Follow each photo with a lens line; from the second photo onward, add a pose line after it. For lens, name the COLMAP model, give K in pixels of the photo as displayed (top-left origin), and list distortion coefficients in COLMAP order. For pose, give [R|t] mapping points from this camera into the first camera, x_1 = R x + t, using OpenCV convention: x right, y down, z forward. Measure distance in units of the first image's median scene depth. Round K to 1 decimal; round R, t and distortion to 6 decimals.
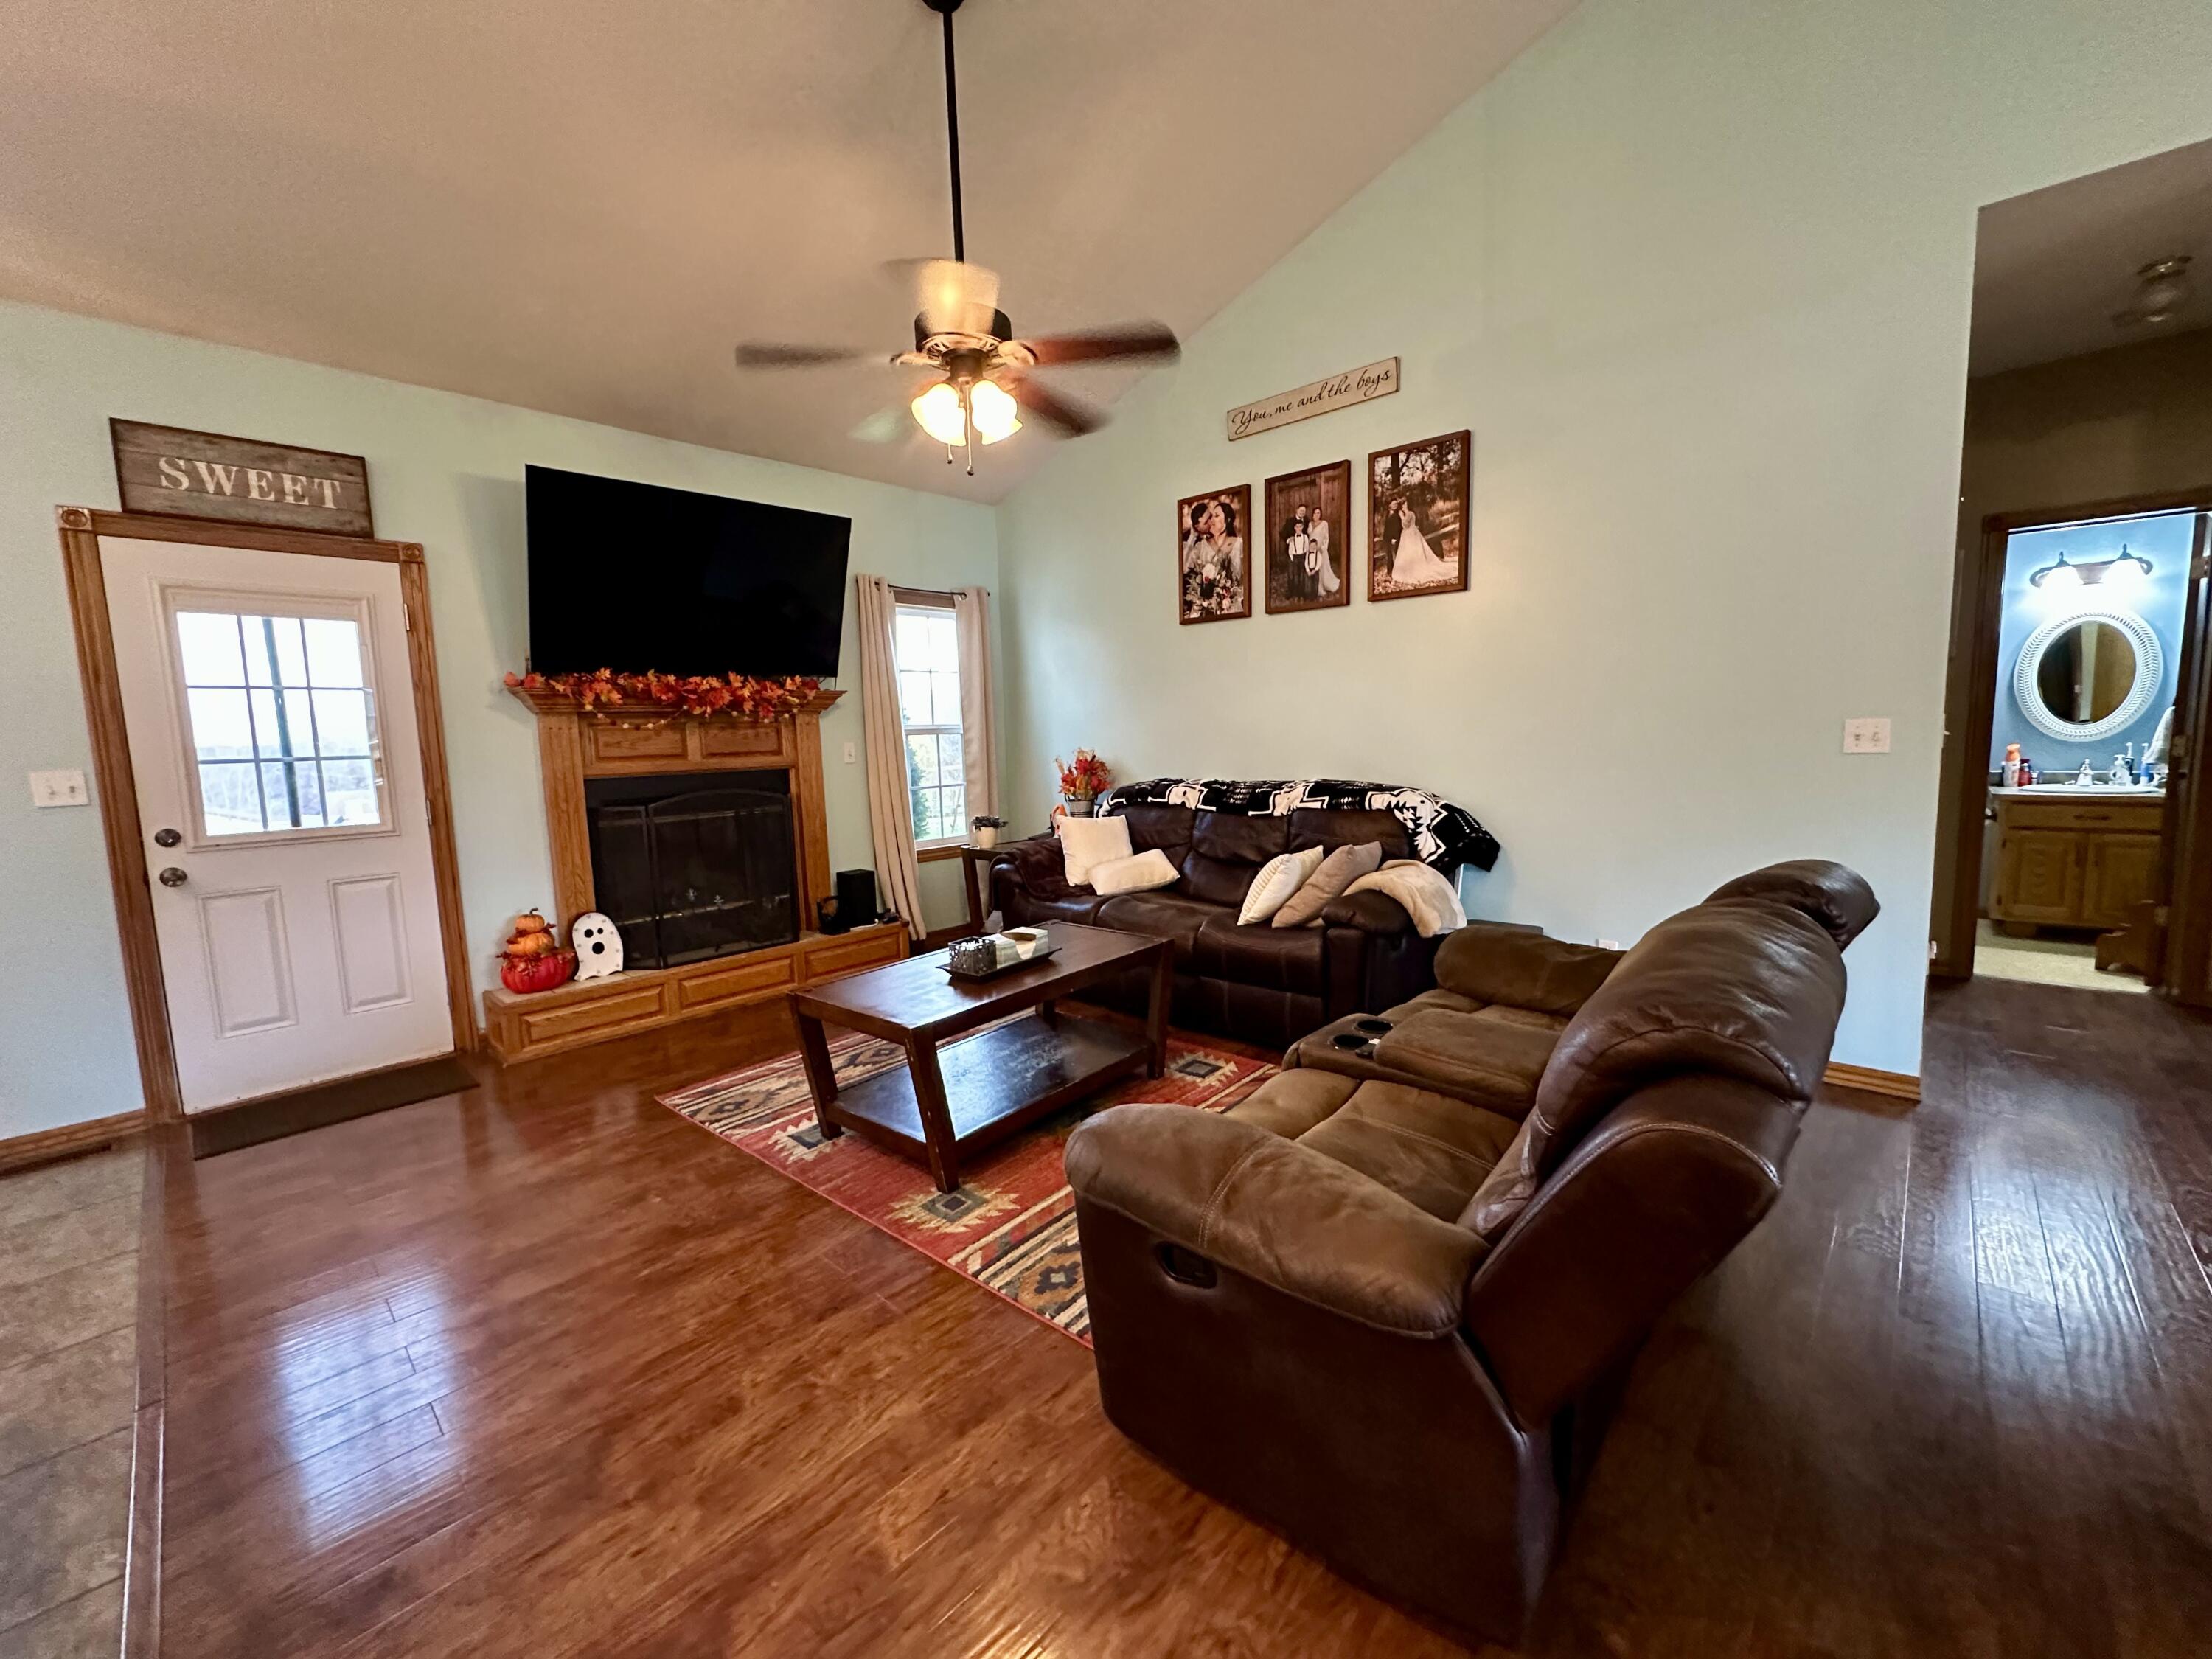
lens RADIAL K [[882.7, 0, 1106.0], [0, 882.7, 829.5], [0, 0, 1]] dist [-0.002859, -0.000166]
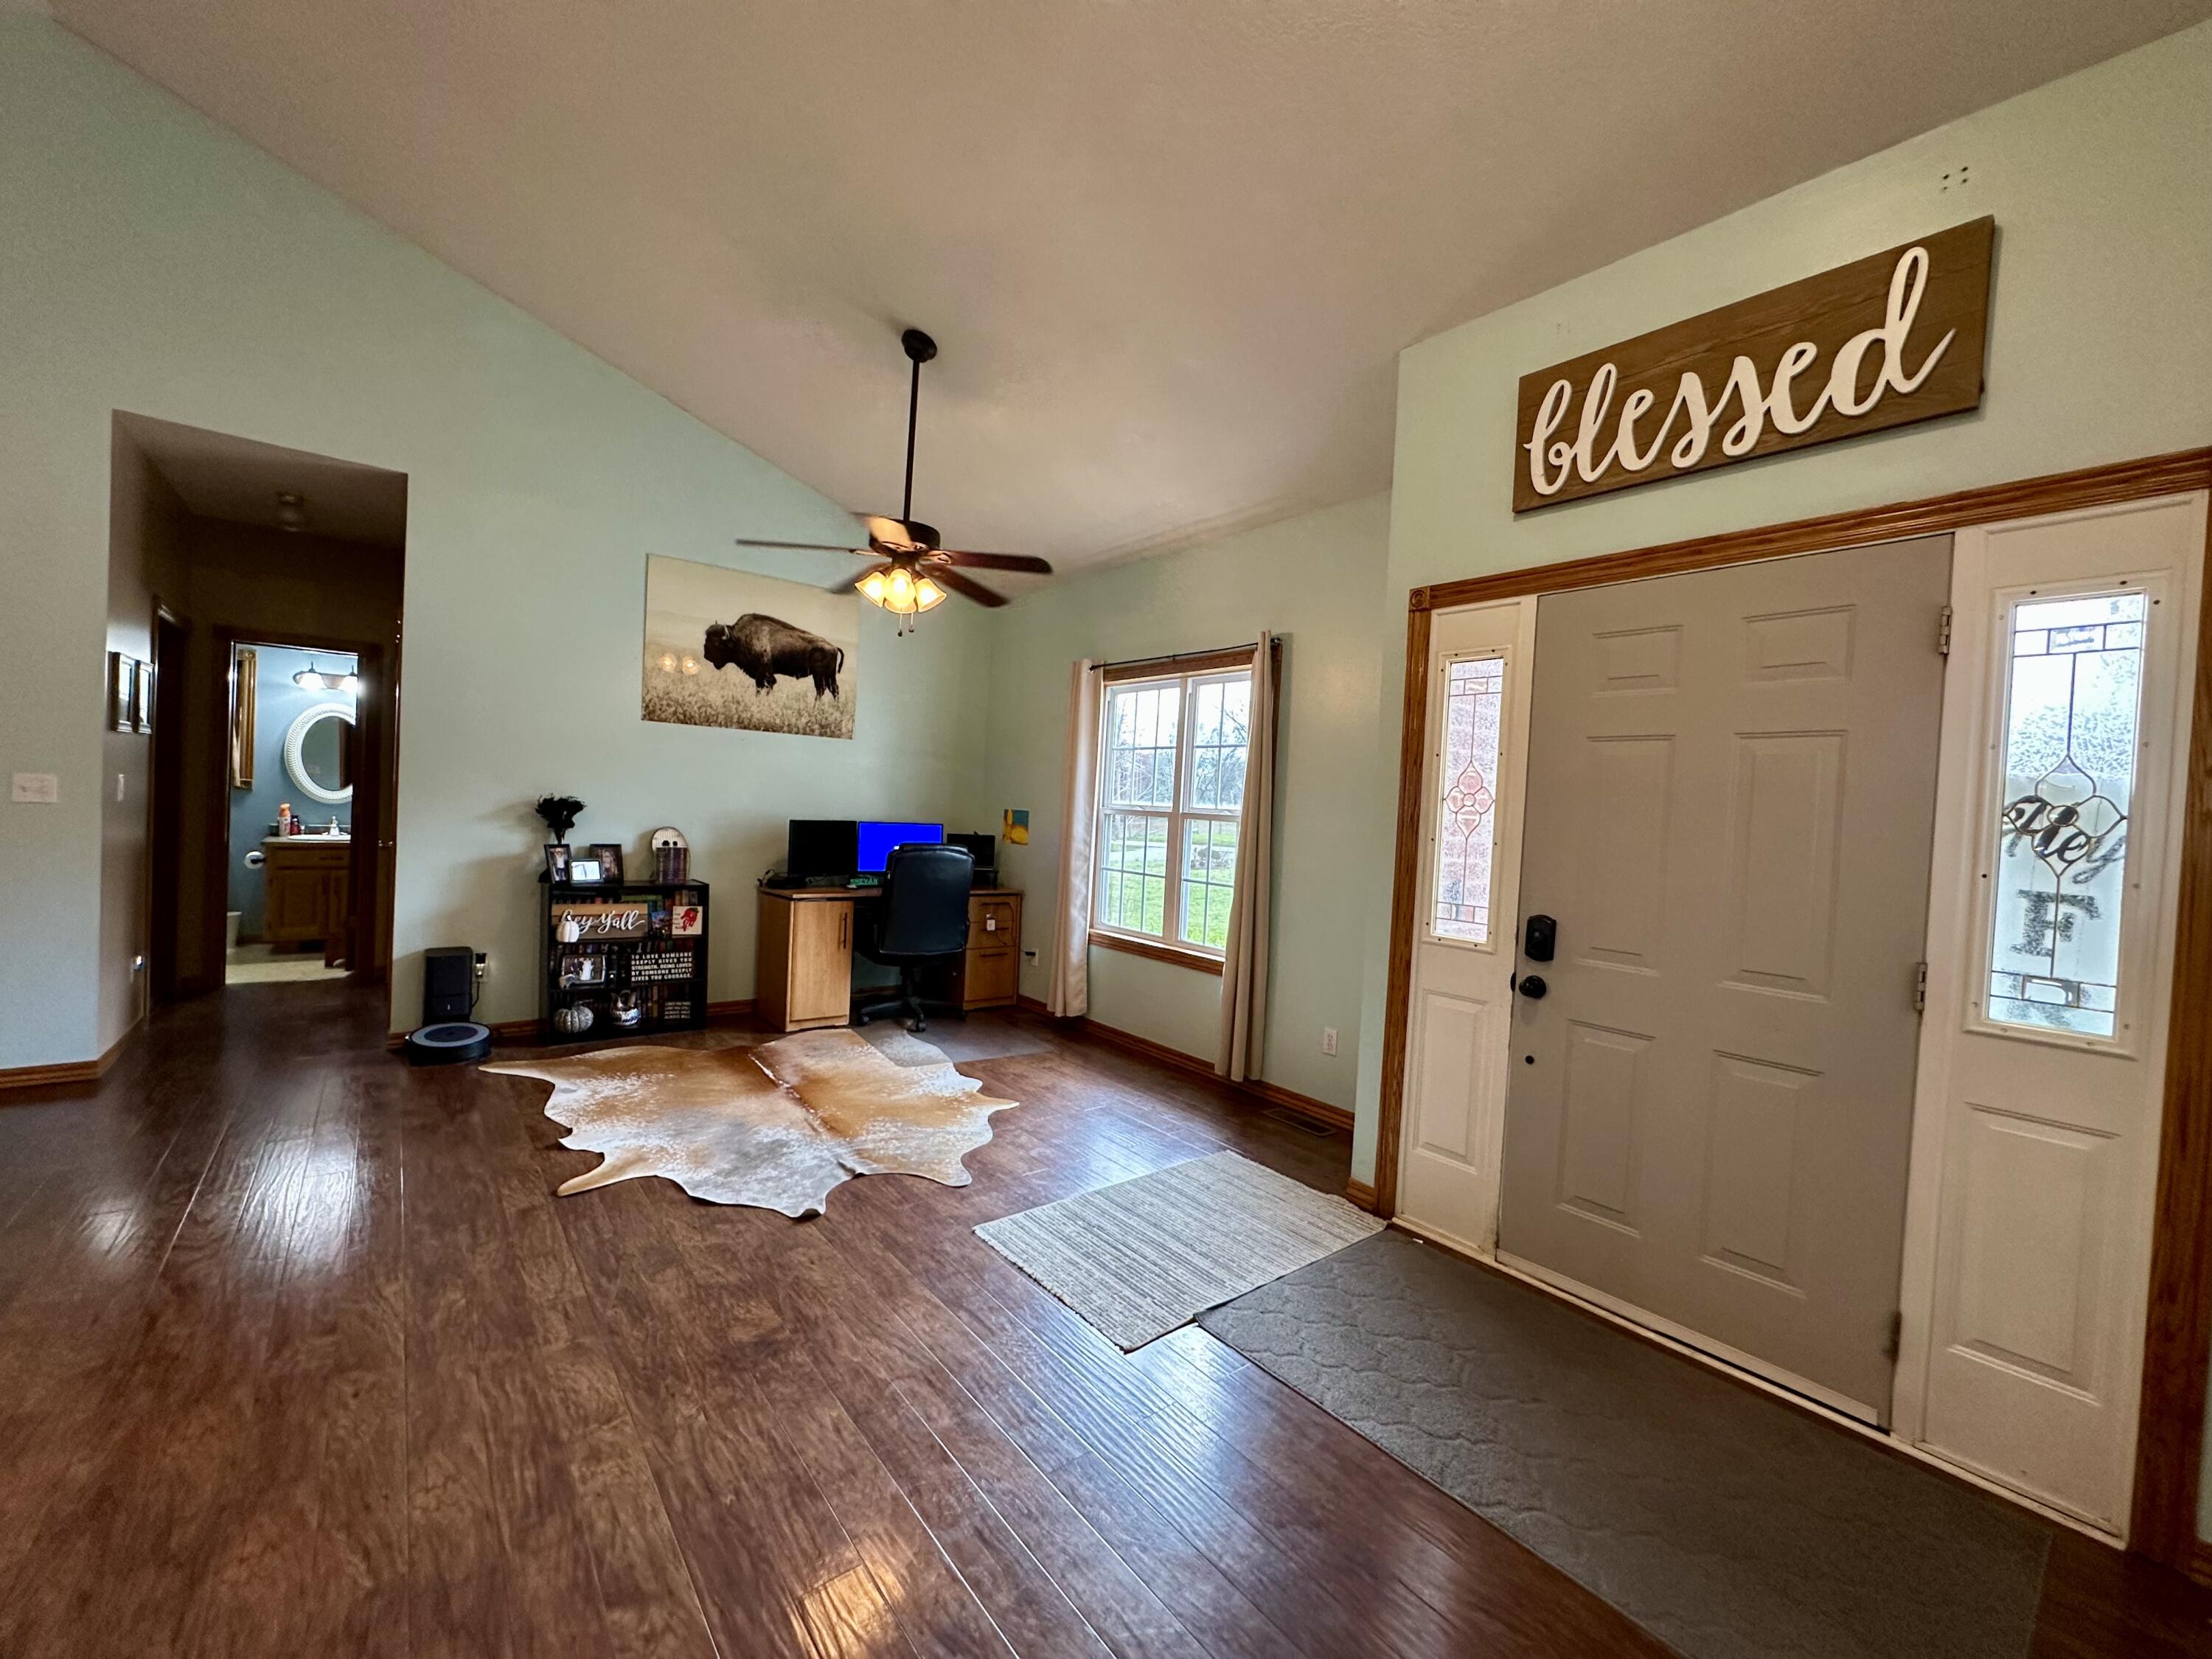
lens RADIAL K [[882.7, 0, 1106.0], [0, 882.7, 829.5], [0, 0, 1]] dist [-0.002859, -0.000166]
pose [[0.135035, 0.012533, 0.990762, -0.093389], [0.054300, 0.998324, -0.020029, 0.038234], [-0.989352, 0.056503, 0.134128, -0.432512]]
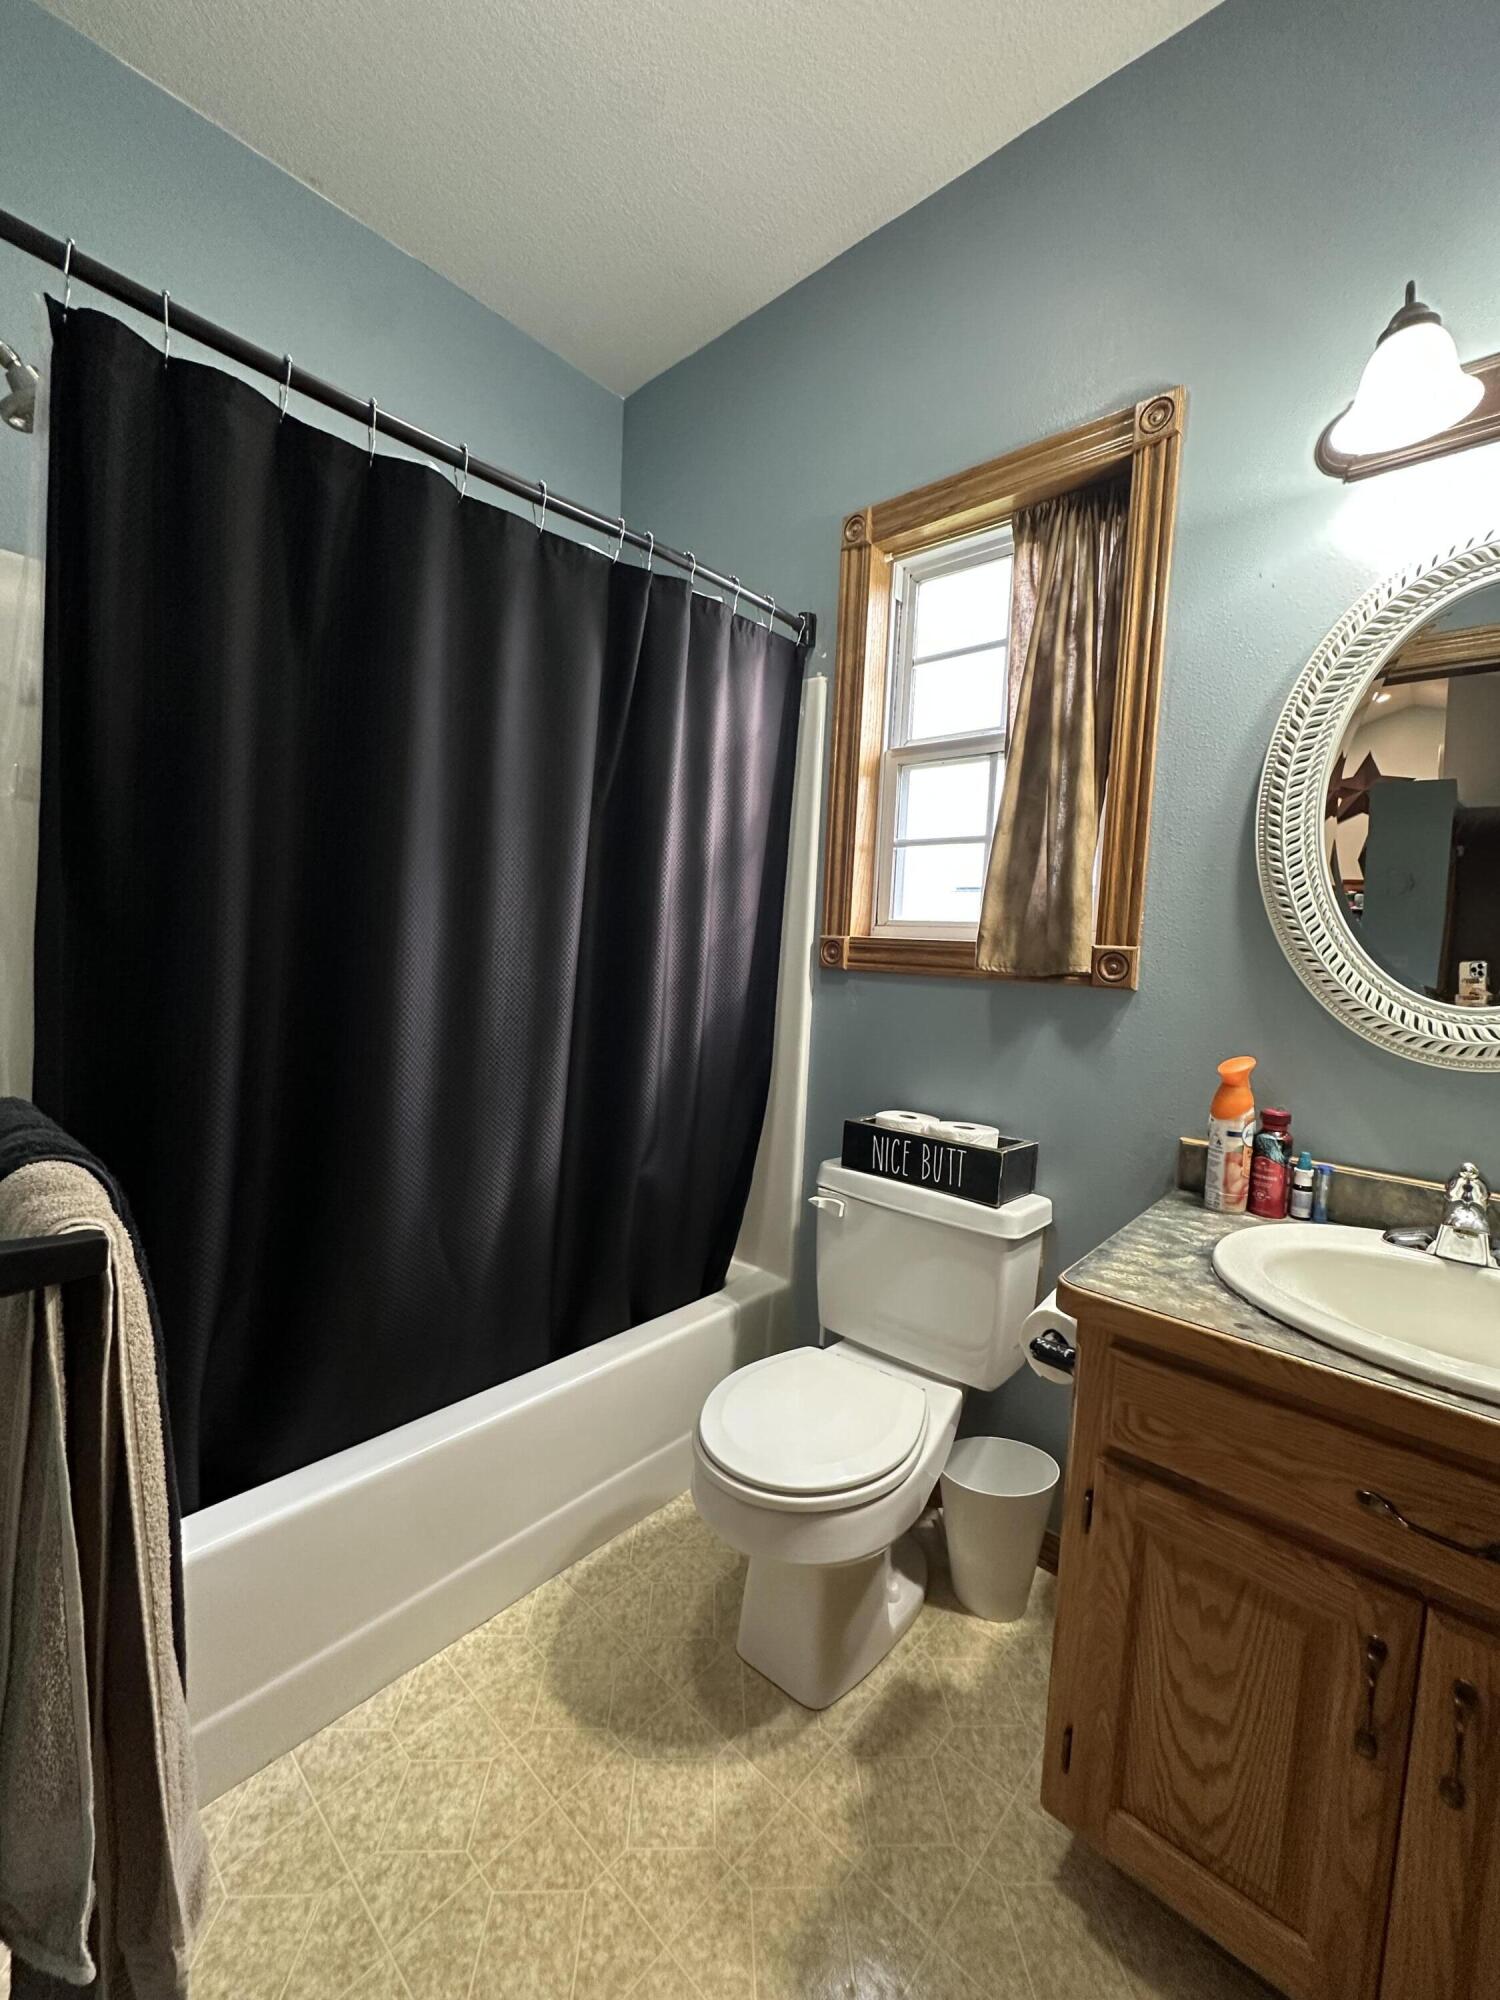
lens RADIAL K [[798.1, 0, 750.0], [0, 798.1, 1000.0], [0, 0, 1]] dist [-0.002859, -0.000166]
pose [[0.997065, 0.074253, 0.018634, 1.073704], [-0.073567, 0.996670, -0.035167, -0.115932], [-0.021183, 0.033693, 0.999208, 0.927803]]
